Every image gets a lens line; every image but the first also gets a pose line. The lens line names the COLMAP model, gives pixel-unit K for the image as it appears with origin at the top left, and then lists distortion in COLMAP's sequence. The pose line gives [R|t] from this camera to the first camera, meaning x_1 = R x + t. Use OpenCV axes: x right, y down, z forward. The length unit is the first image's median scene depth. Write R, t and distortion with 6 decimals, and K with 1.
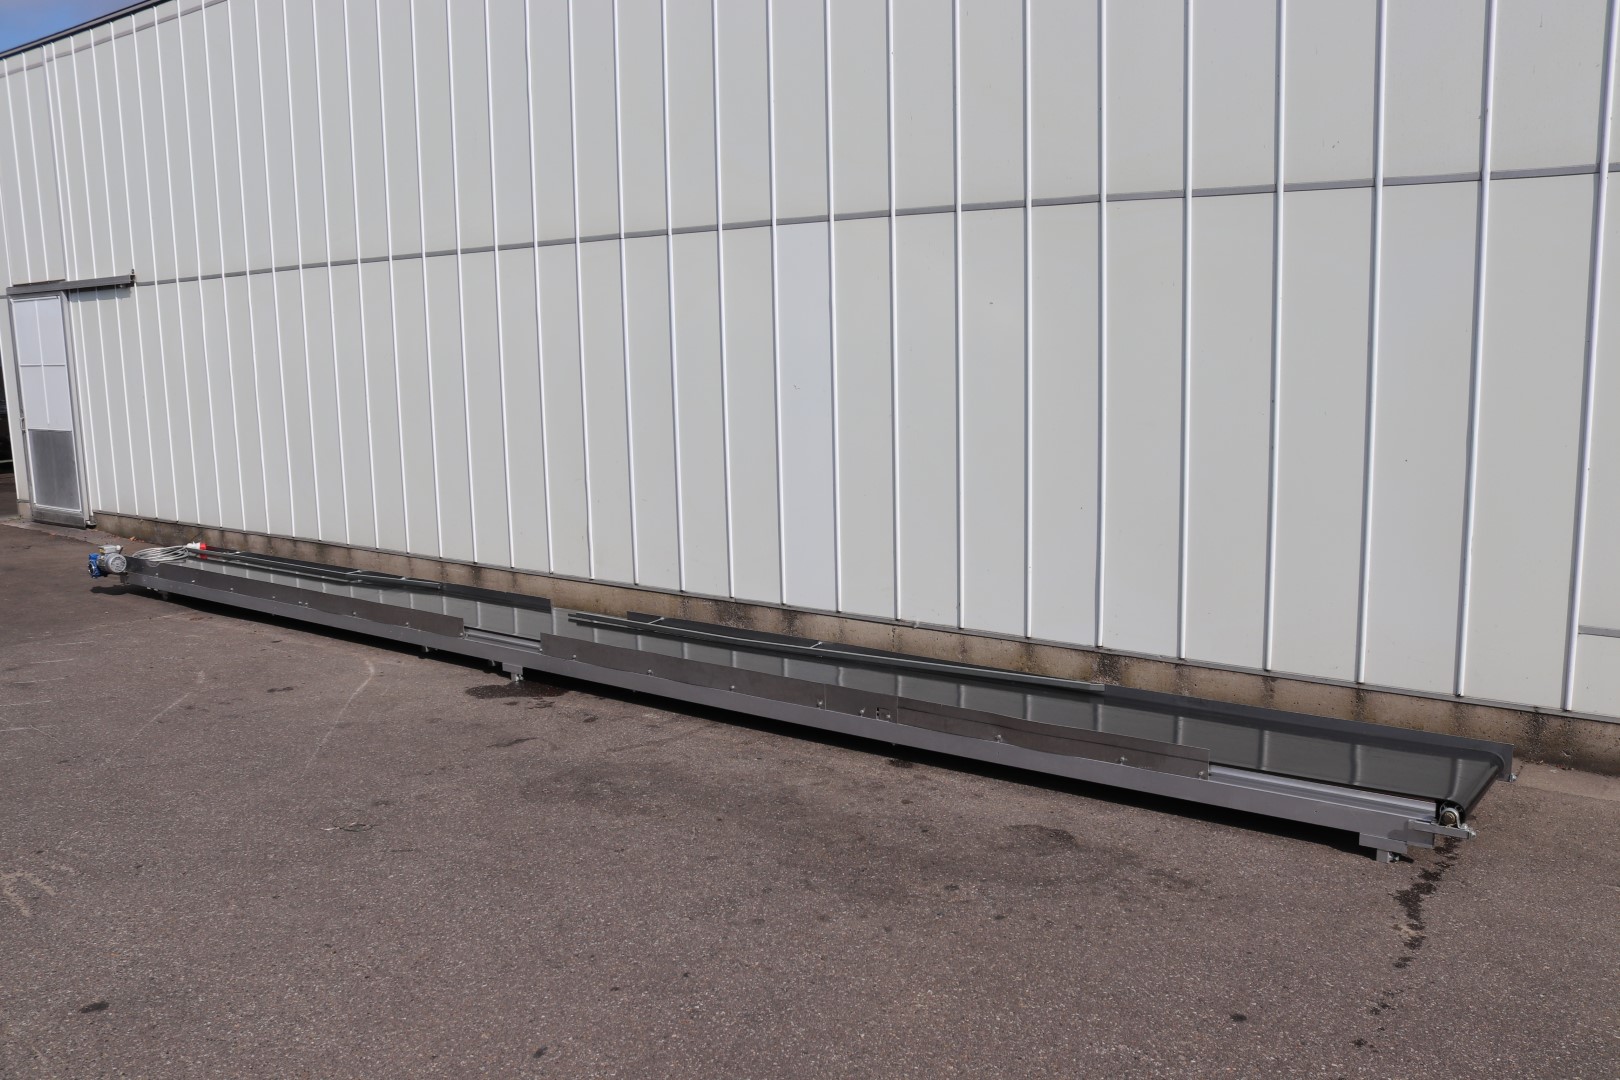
lens RADIAL K [[1353.5, 0, 810.0], [0, 1353.5, 540.0], [0, 0, 1]] dist [-0.167471, 0.173021]
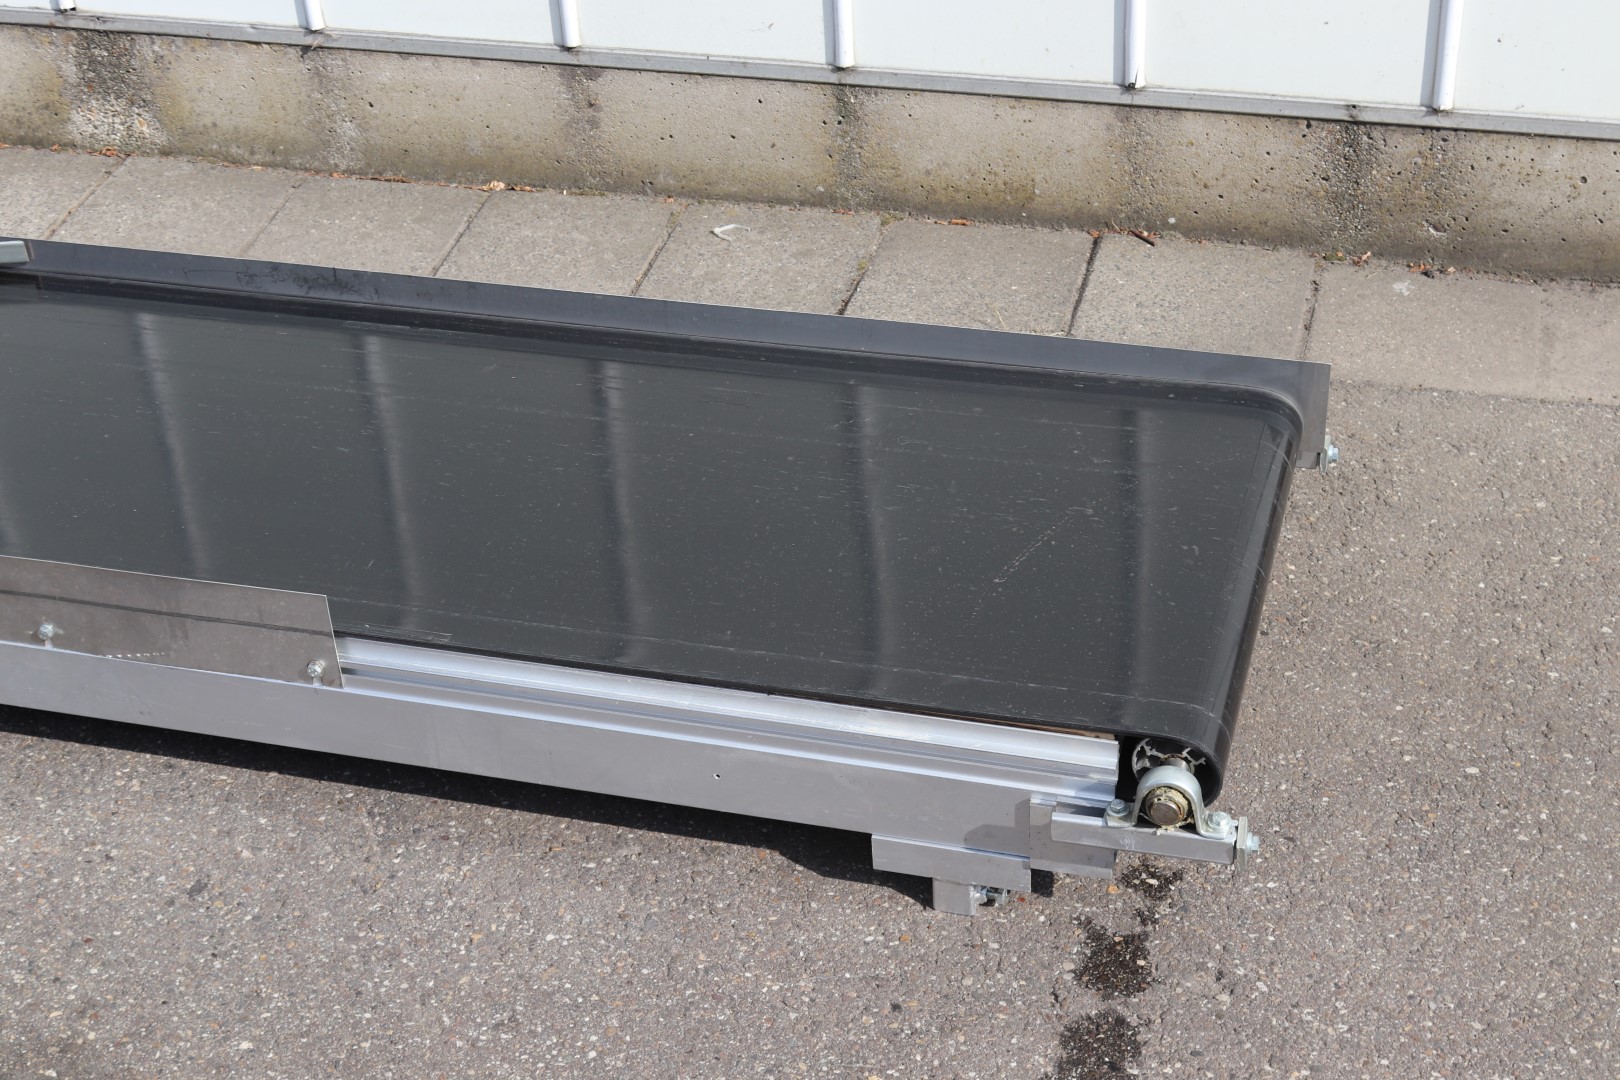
lens RADIAL K [[2490.9, 0, 810.0], [0, 2490.9, 540.0], [0, 0, 1]] dist [-0.010720, 0.082618]
pose [[0.925848, -0.238432, 0.293183, 0.219371], [0.094970, 0.897734, 0.430180, -0.058197], [-0.365769, -0.370438, 0.853809, 0.473370]]
